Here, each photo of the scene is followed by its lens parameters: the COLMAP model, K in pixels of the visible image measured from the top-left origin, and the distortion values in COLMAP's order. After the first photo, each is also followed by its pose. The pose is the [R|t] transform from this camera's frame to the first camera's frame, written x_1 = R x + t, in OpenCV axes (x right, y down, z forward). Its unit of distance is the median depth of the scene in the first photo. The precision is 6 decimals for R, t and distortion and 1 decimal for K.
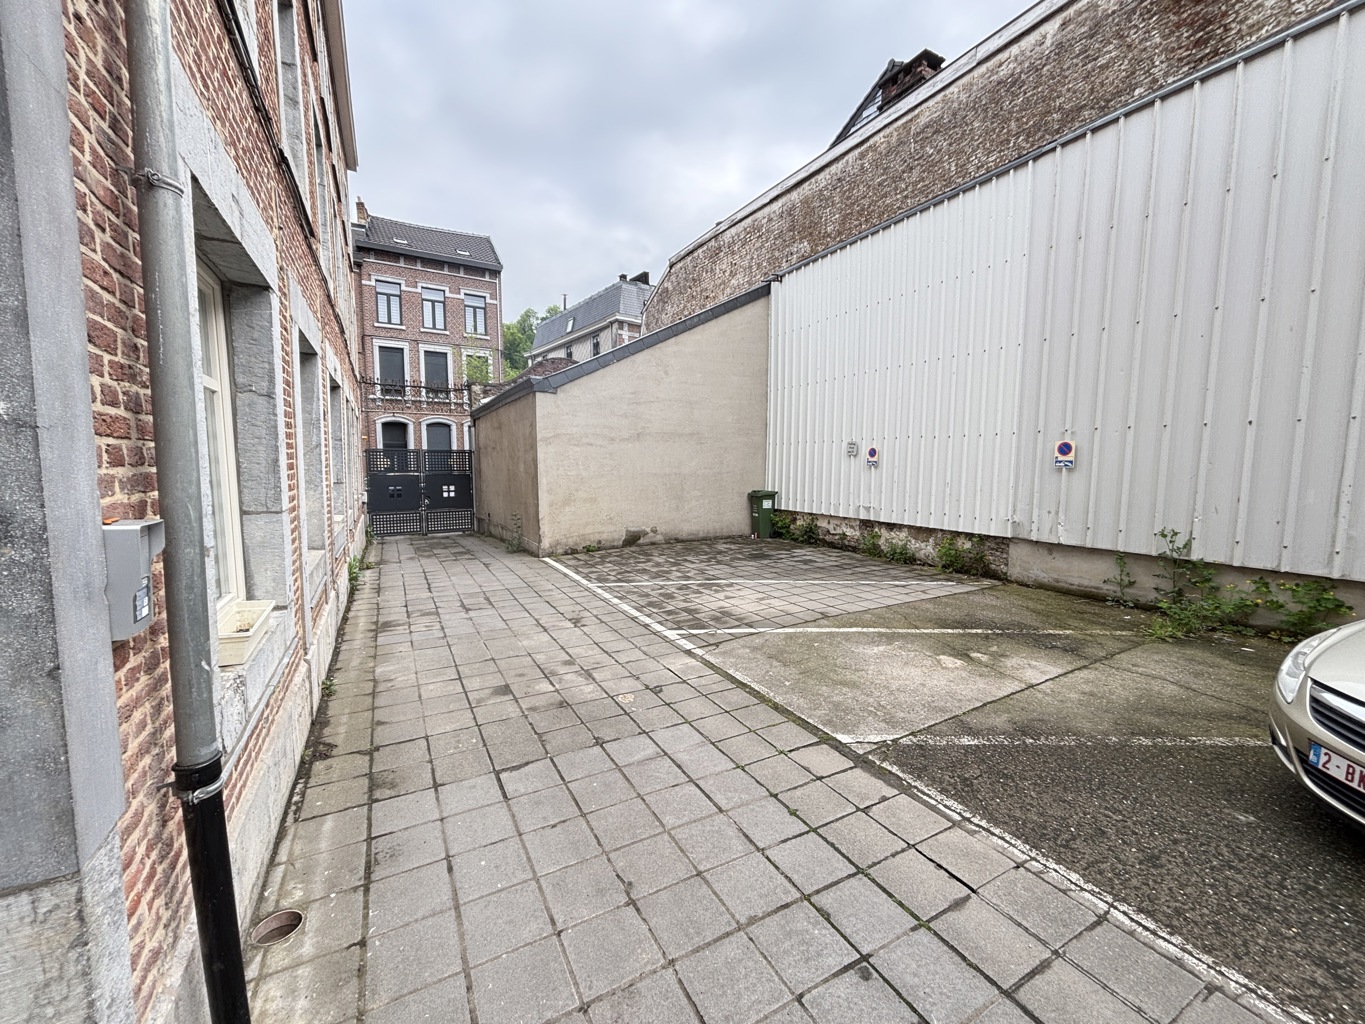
lens RADIAL K [[552.2, 0, 684.8], [0, 552.2, 512.9], [0, 0, 1]] dist [-0.004627, 0.000341]
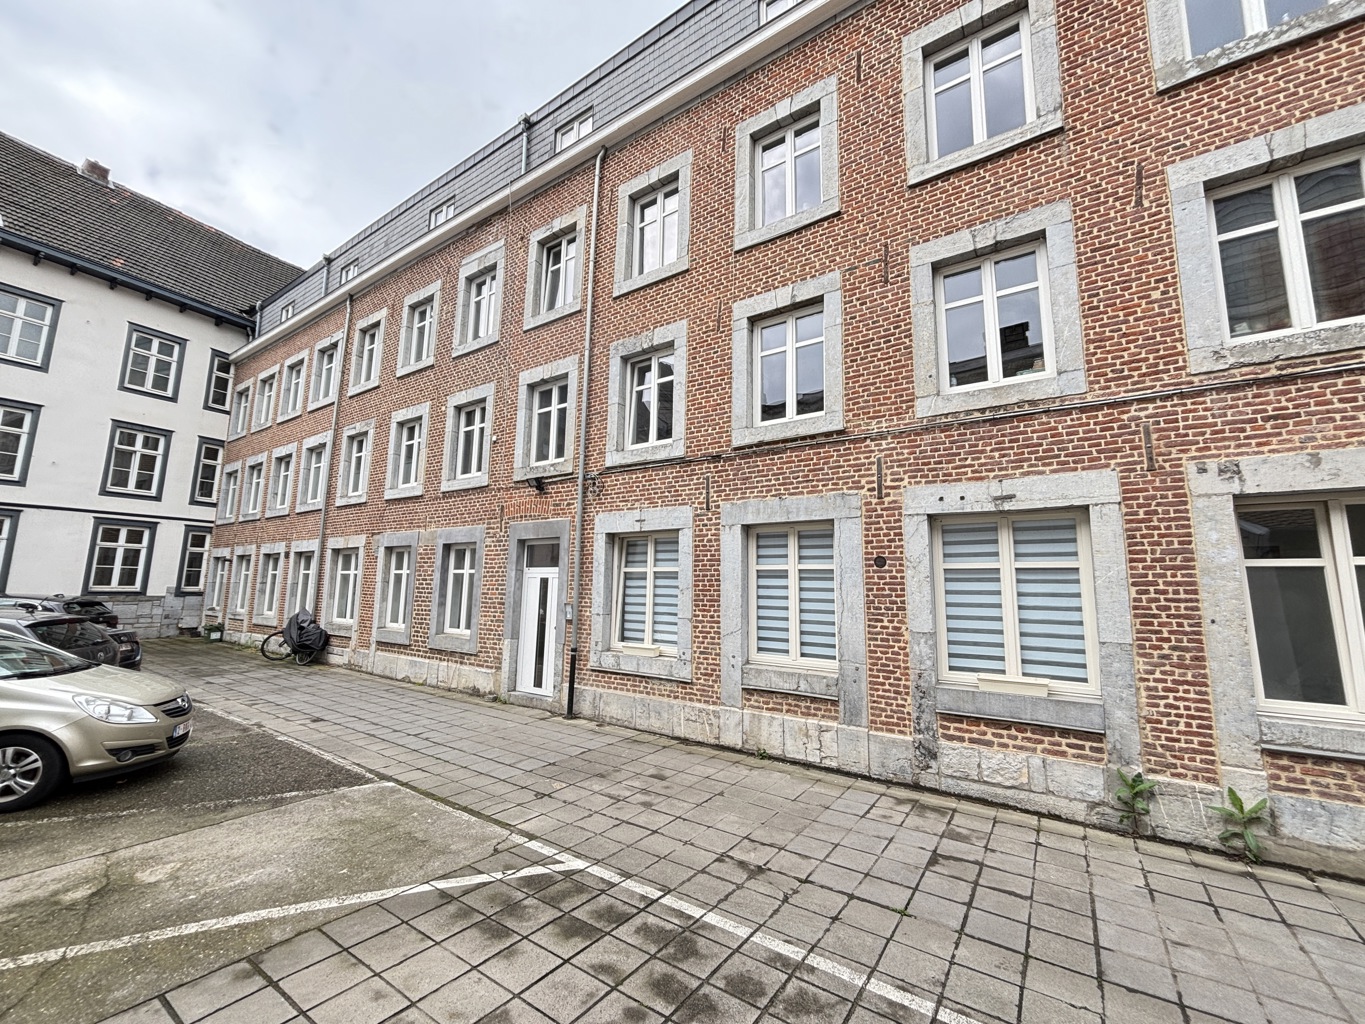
lens RADIAL K [[552.2, 0, 682.9], [0, 552.2, 511.0], [0, 0, 1]] dist [-0.004627, 0.000341]
pose [[-0.891294, -0.078749, -0.446534, 0.202194], [-0.059690, 0.996610, -0.056616, -0.188852], [0.449479, -0.023808, -0.892974, 1.789459]]
